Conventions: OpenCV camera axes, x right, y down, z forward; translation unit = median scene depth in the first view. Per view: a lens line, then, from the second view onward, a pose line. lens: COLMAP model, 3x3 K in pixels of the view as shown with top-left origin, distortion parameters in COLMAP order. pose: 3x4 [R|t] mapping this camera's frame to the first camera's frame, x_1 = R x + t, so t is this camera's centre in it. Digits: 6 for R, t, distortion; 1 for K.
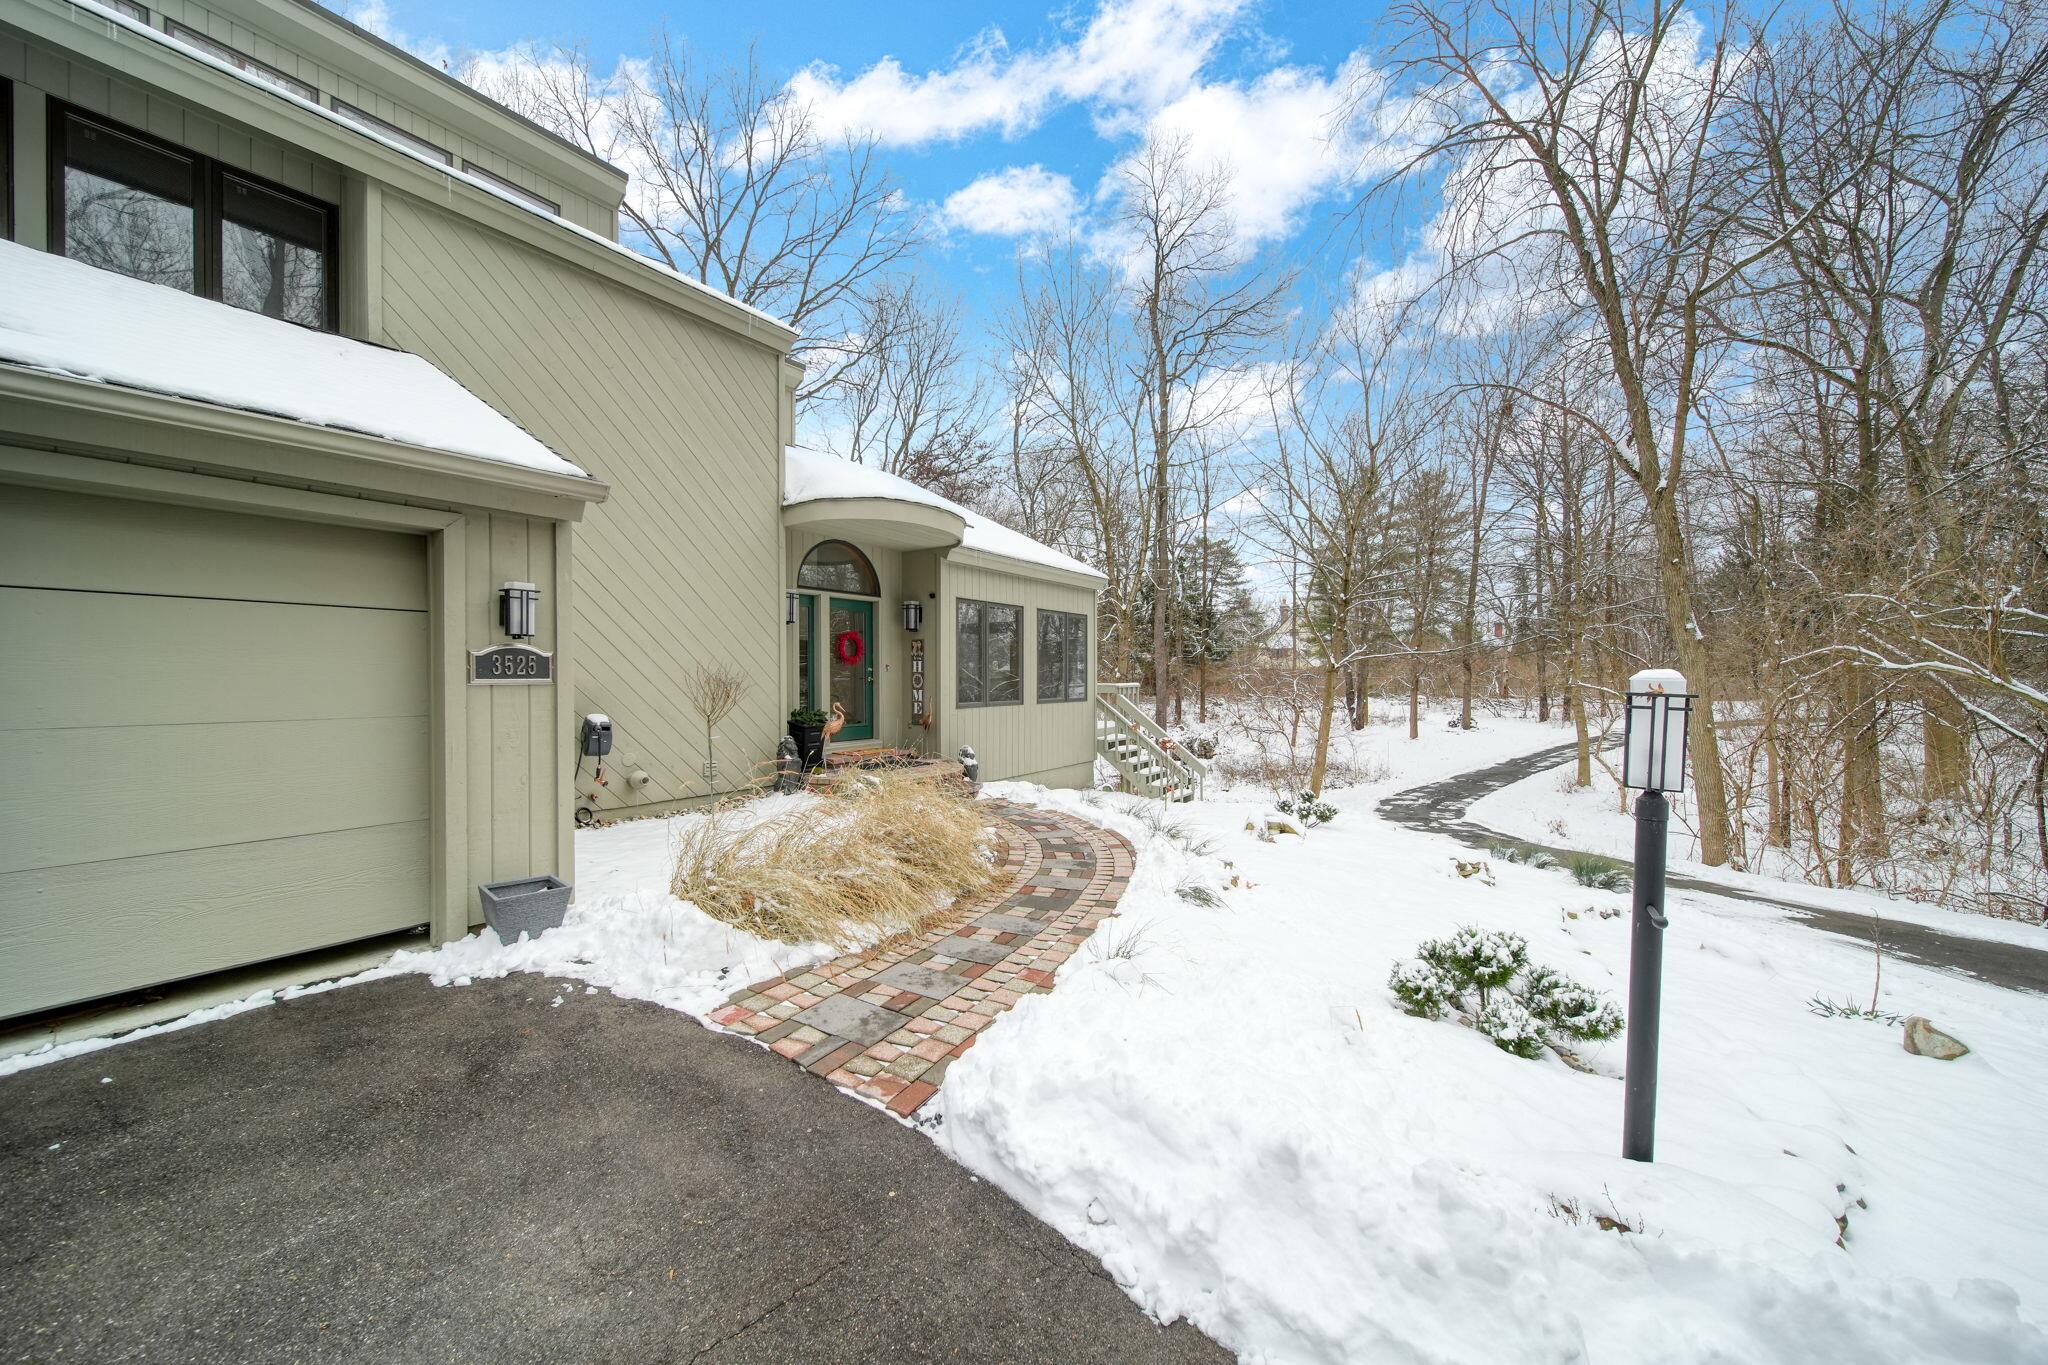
lens RADIAL K [[716.1, 0, 1020.5], [0, 716.1, 681.6], [0, 0, 1]] dist [0.000679, -0.001426]
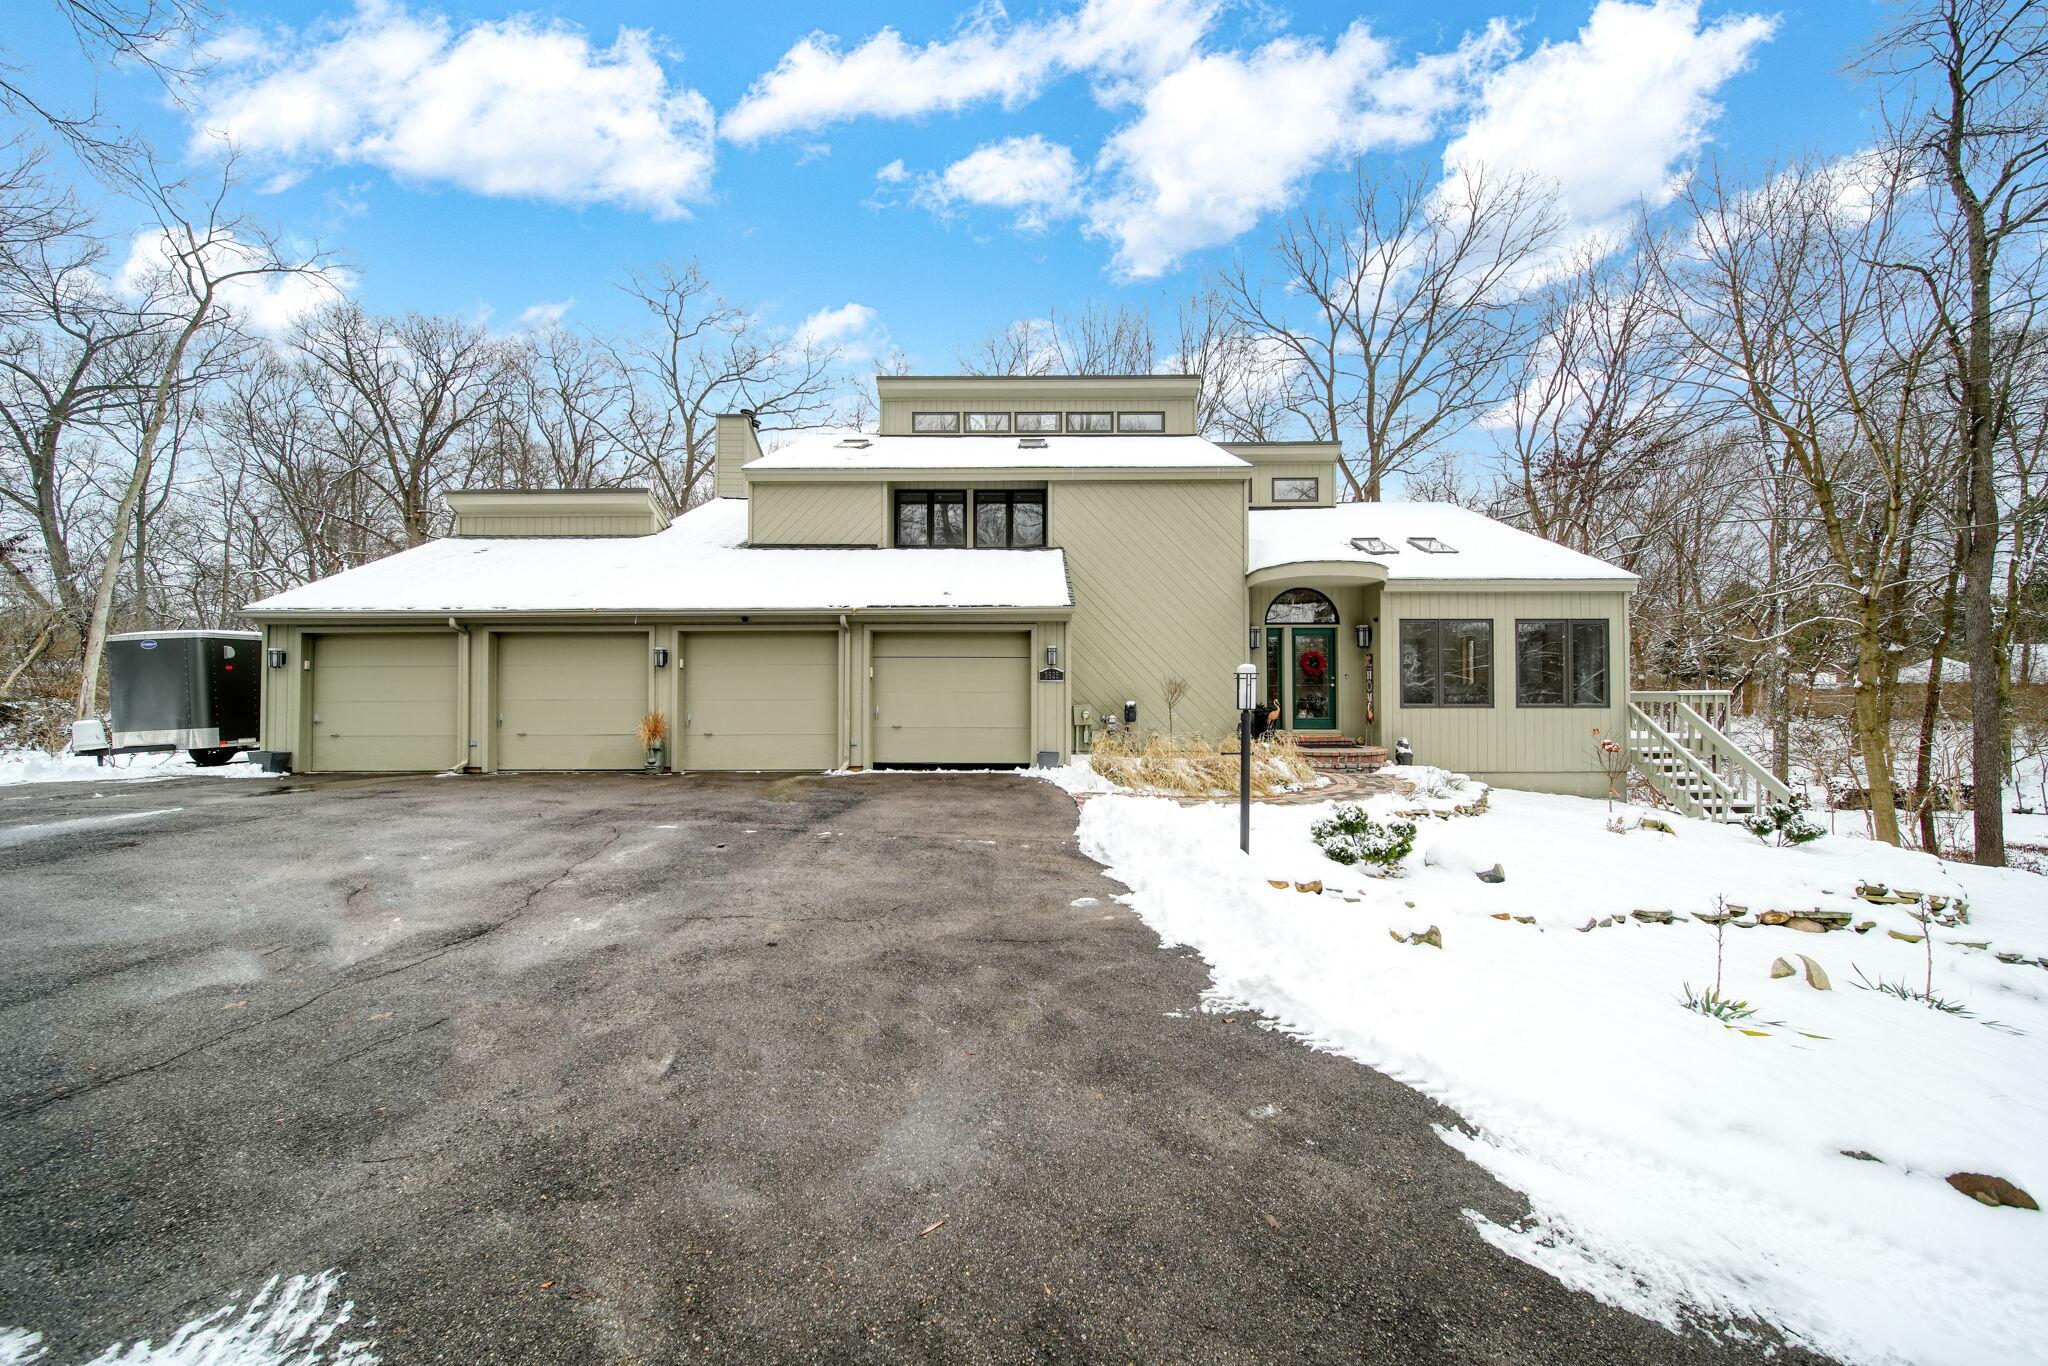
lens RADIAL K [[716.1, 0, 1024.4], [0, 716.1, 684.2], [0, 0, 1]] dist [0.000679, -0.001426]
pose [[0.577590, -0.010105, -0.816264, 0.486957], [-0.007733, 0.999811, -0.017849, 0.020624], [0.816290, 0.016622, 0.577403, -0.224428]]
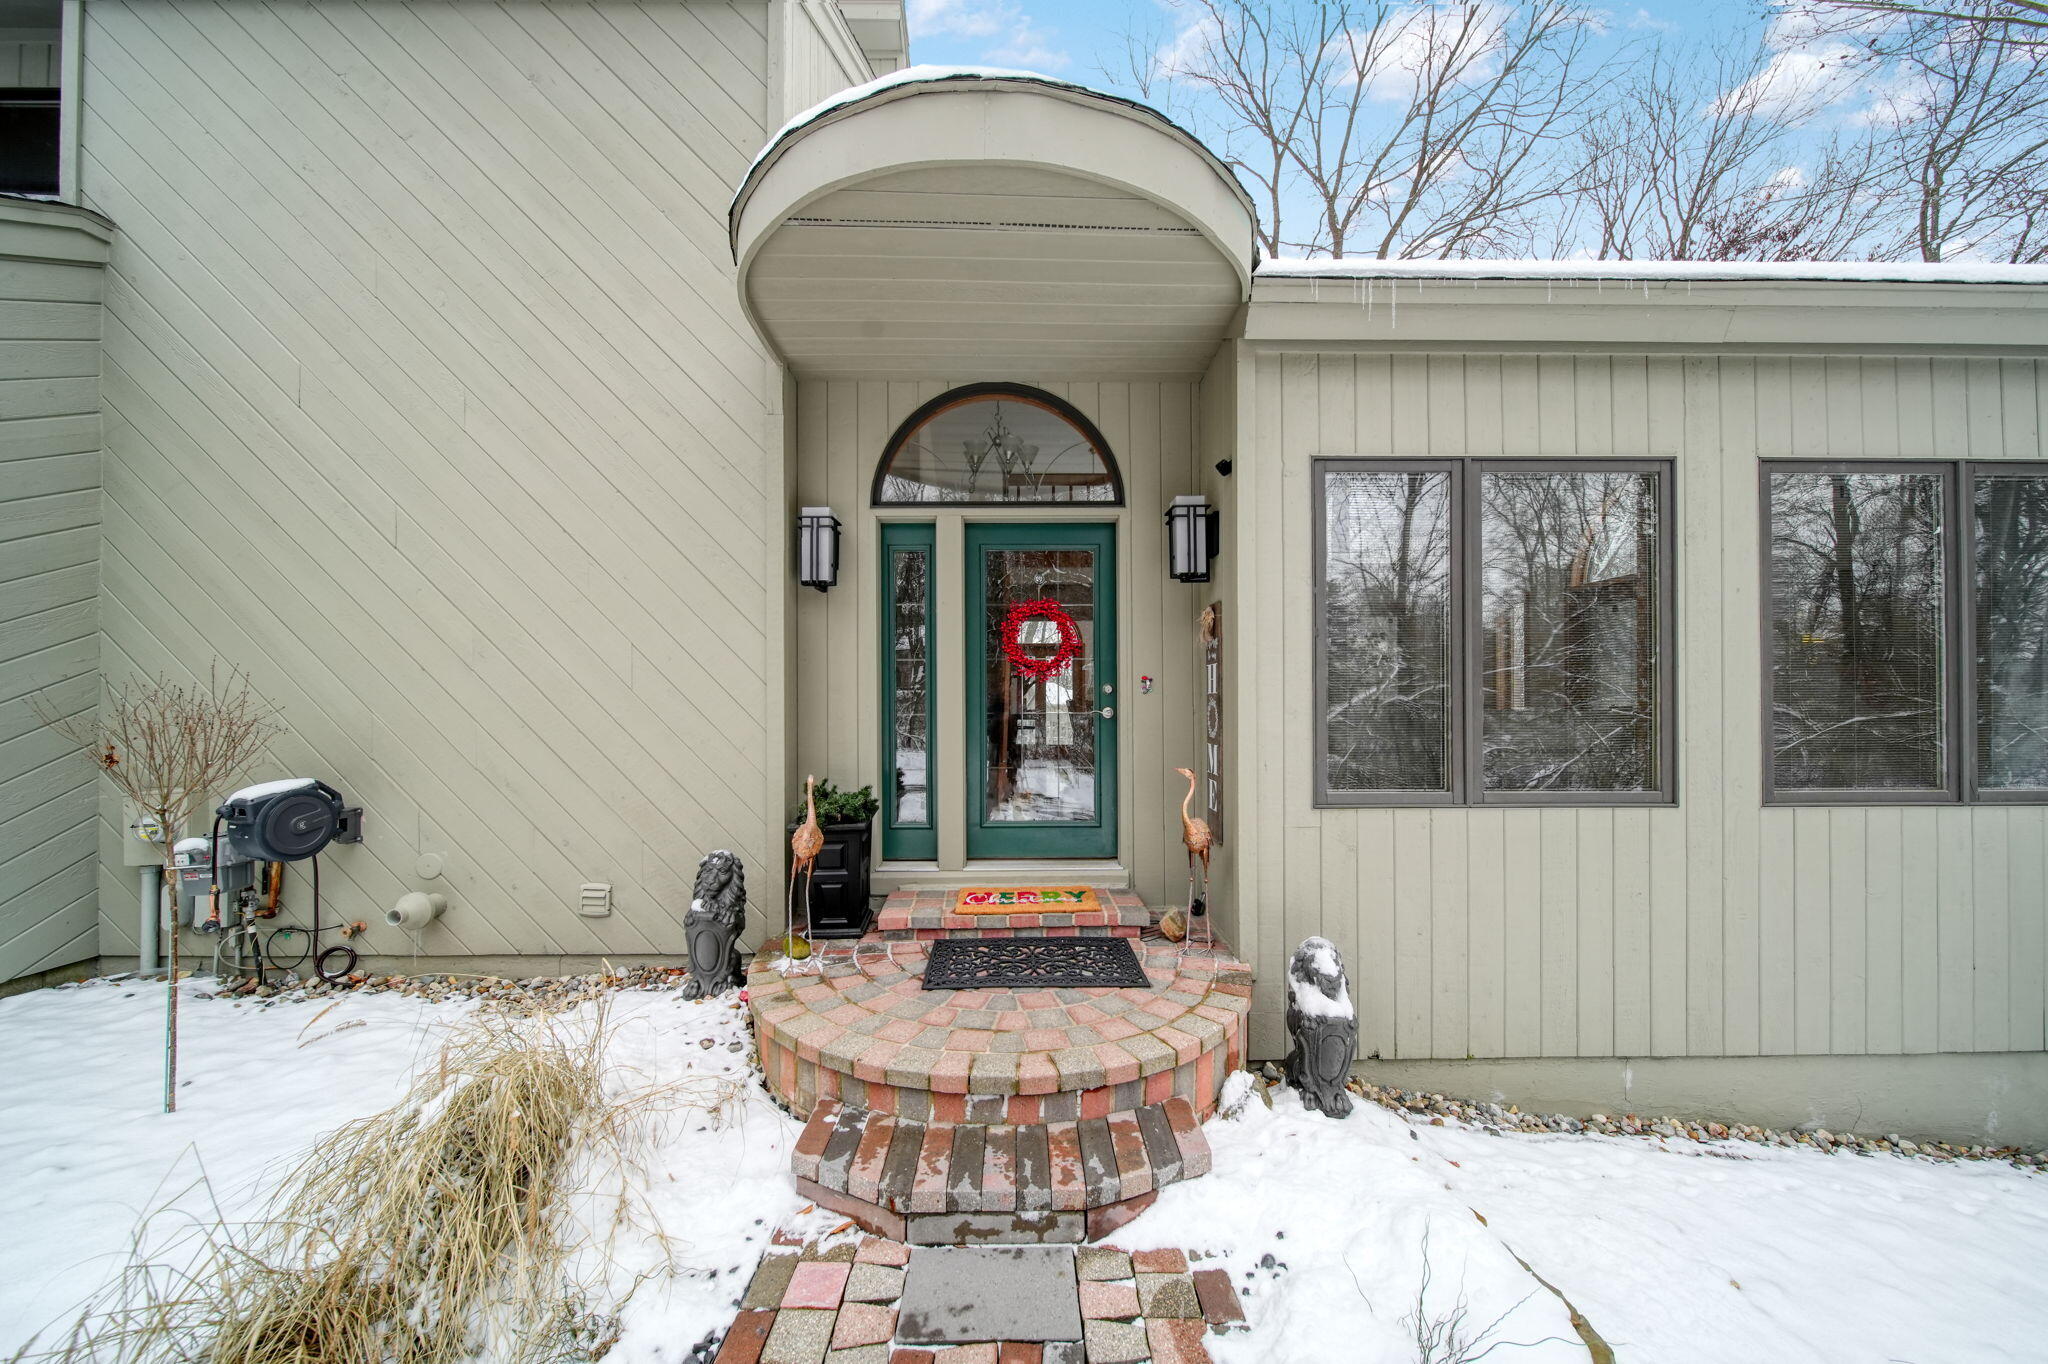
lens RADIAL K [[716.1, 0, 1023.6], [0, 716.1, 696.8], [0, 0, 1]] dist [0.000679, -0.001426]
pose [[0.585331, -0.004594, -0.810781, 0.081673], [-0.005949, 0.999933, -0.009961, -0.006864], [0.810772, 0.010654, 0.585265, 0.629337]]
